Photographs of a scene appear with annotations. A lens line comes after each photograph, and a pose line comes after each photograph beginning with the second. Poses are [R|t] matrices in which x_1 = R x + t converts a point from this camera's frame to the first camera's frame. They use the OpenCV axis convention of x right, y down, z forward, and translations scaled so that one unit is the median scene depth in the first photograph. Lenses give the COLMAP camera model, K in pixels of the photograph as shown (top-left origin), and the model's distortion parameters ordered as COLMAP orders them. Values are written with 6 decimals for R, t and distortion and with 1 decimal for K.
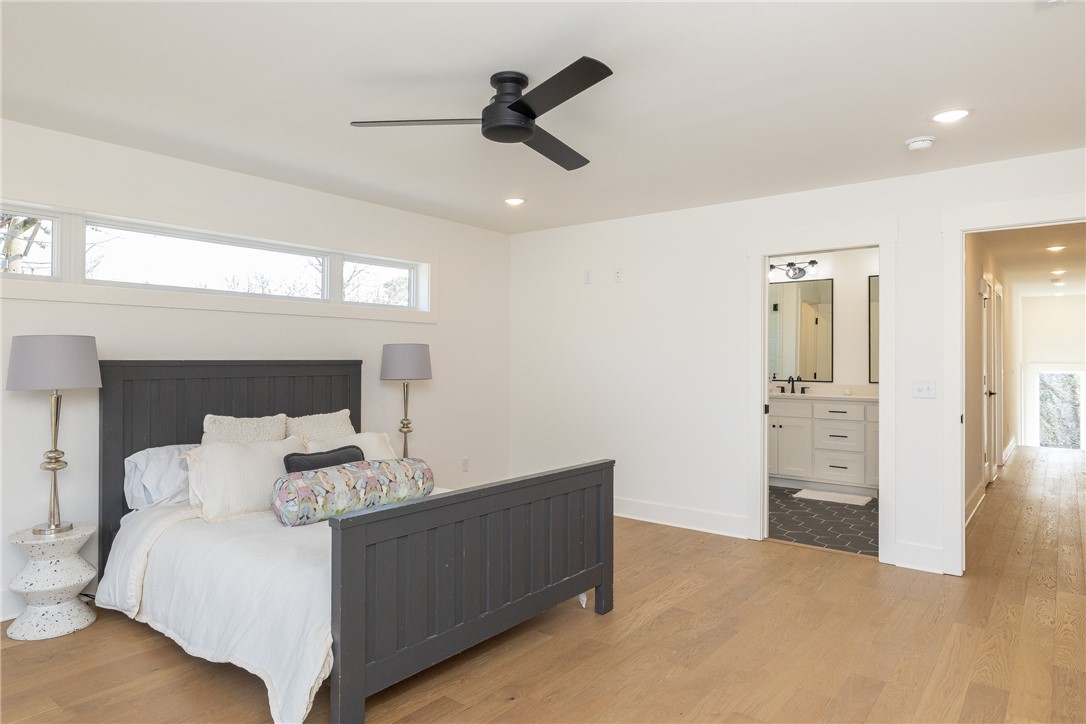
lens RADIAL K [[642.1, 0, 516.0], [0, 642.1, 359.2], [0, 0, 1]] dist [-0.026397, -0.000355]
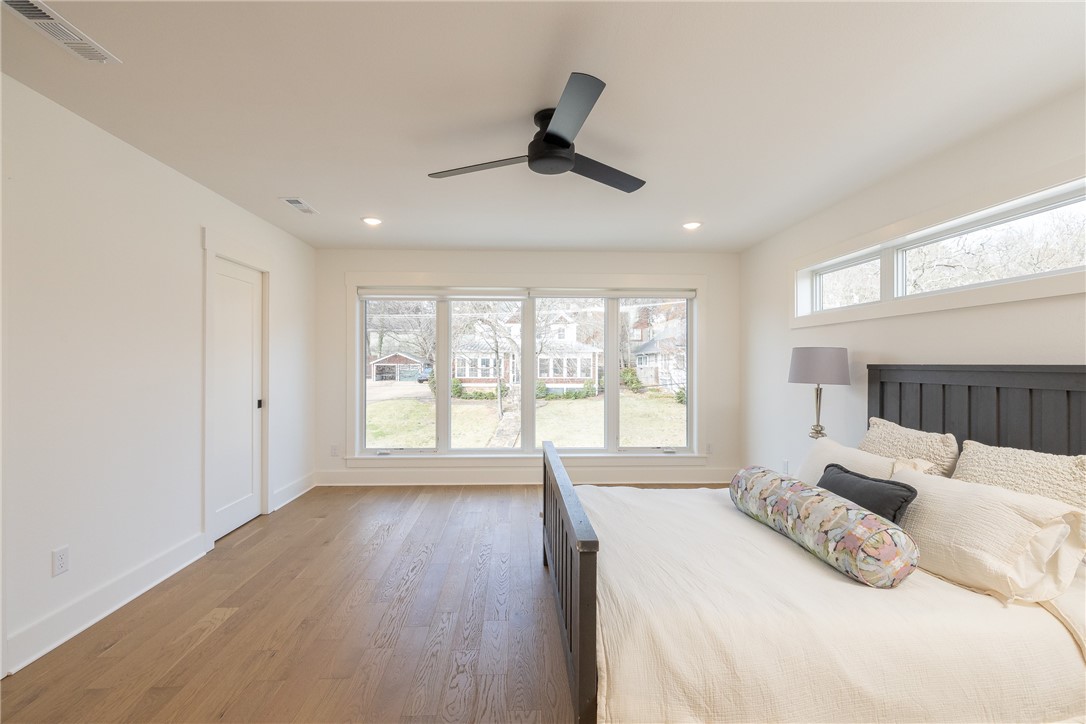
lens RADIAL K [[467.5, 0, 538.9], [0, 467.5, 362.5], [0, 0, 1]] dist [-0.001558, 0.000853]
pose [[-0.735078, 0.000000, -0.677983, 0.442507], [0.001386, 0.999998, -0.001503, -0.001288], [0.677981, -0.002045, -0.735076, 1.228891]]
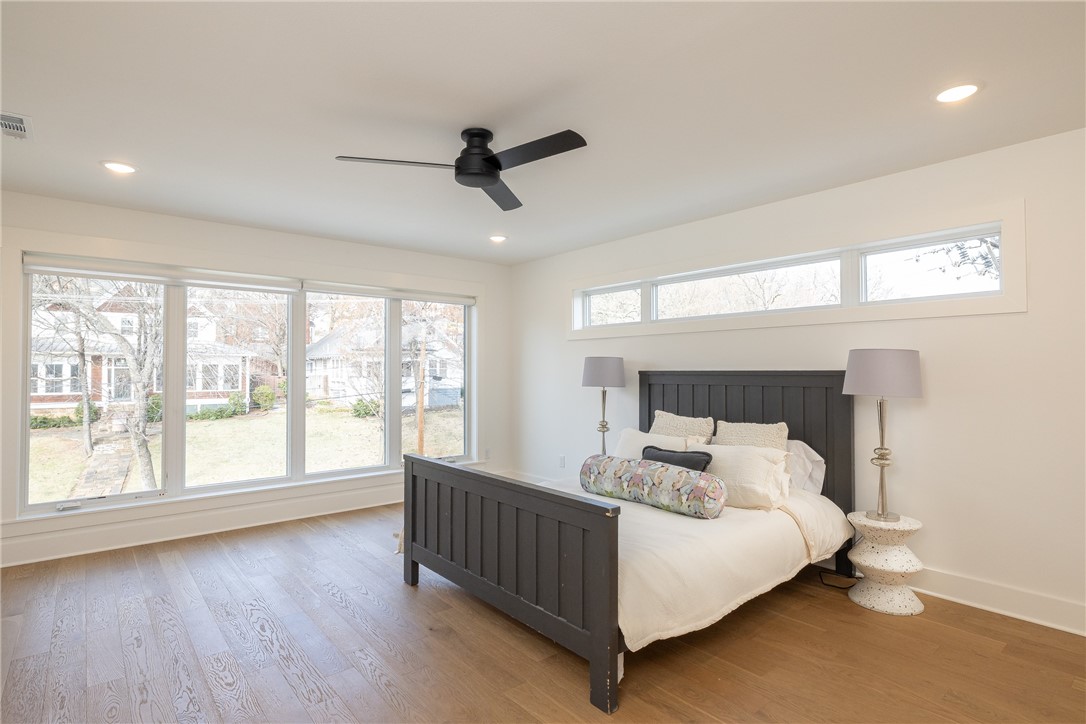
lens RADIAL K [[545.0, 0, 548.2], [0, 545.0, 360.7], [0, 0, 1]] dist [-0.009542, 0.001349]
pose [[-0.164059, -0.015334, -0.986331, 0.745819], [0.003959, 0.999861, -0.016202, -0.002261], [0.986443, -0.006563, -0.163976, 0.993465]]
